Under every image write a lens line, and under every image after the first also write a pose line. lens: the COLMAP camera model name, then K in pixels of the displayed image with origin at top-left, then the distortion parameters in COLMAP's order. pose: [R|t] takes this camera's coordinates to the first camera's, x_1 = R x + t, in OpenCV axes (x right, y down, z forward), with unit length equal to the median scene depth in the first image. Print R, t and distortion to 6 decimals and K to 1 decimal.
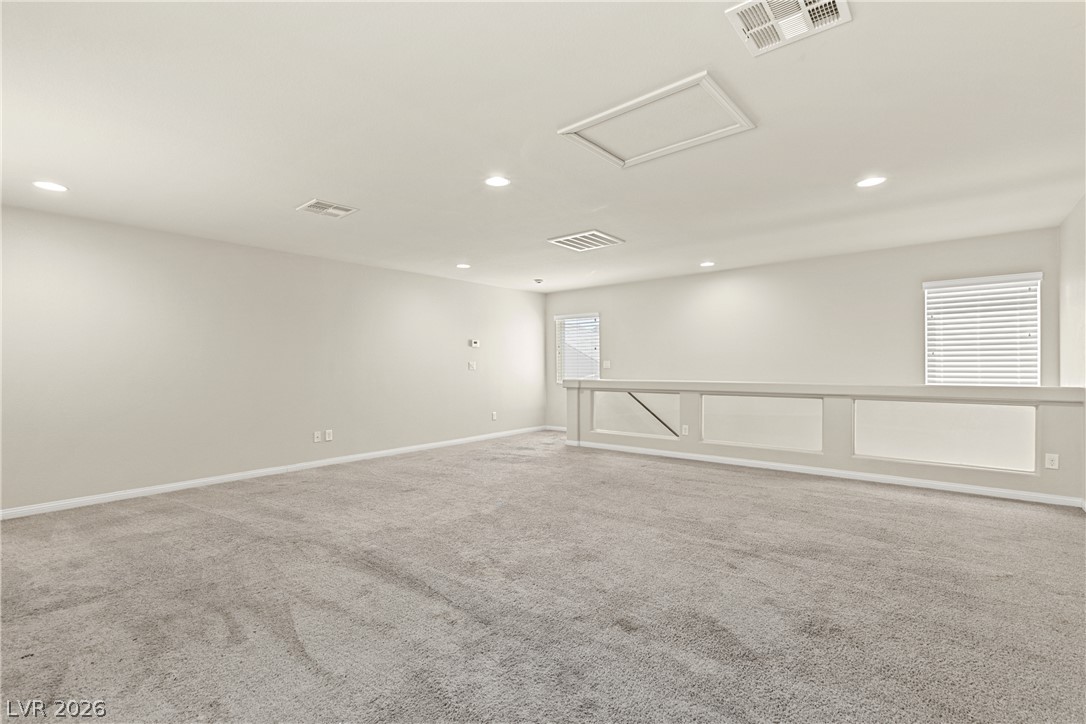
lens RADIAL K [[495.5, 0, 543.9], [0, 495.5, 363.0], [0, 0, 1]] dist [0.002898, -0.001217]
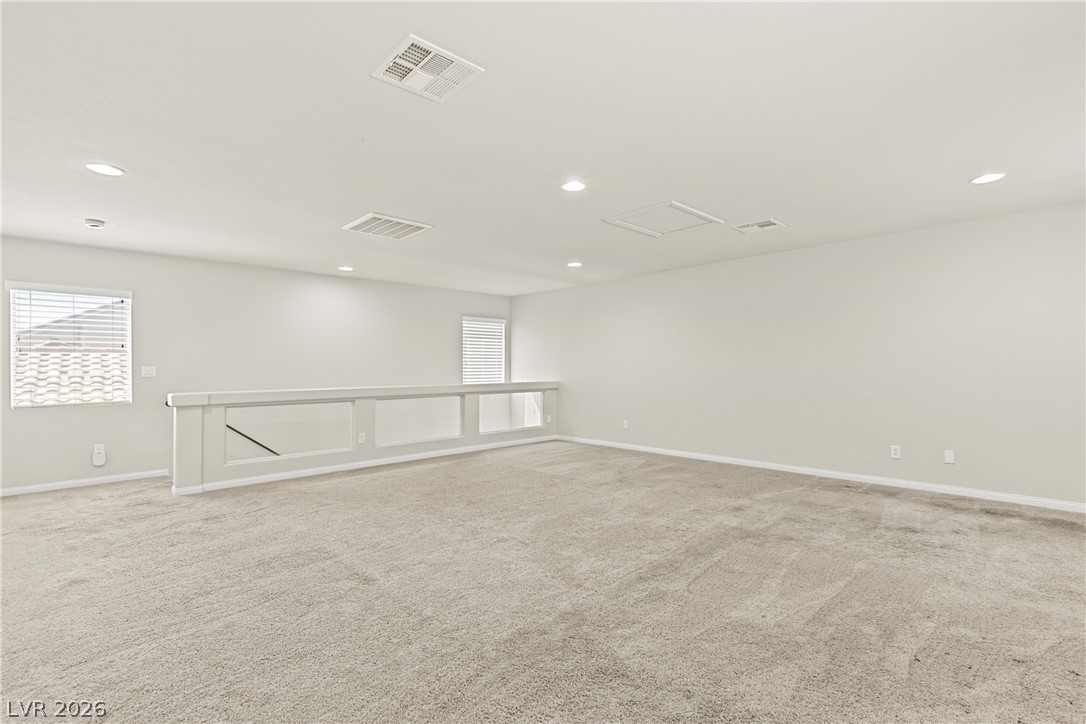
lens RADIAL K [[495.5, 0, 543.9], [0, 495.5, 364.7], [0, 0, 1]] dist [0.002898, -0.001217]
pose [[0.112618, 0.014901, 0.993527, -0.698503], [0.003370, 0.999876, -0.015378, 0.008569], [-0.993633, 0.005080, 0.112554, 0.587450]]
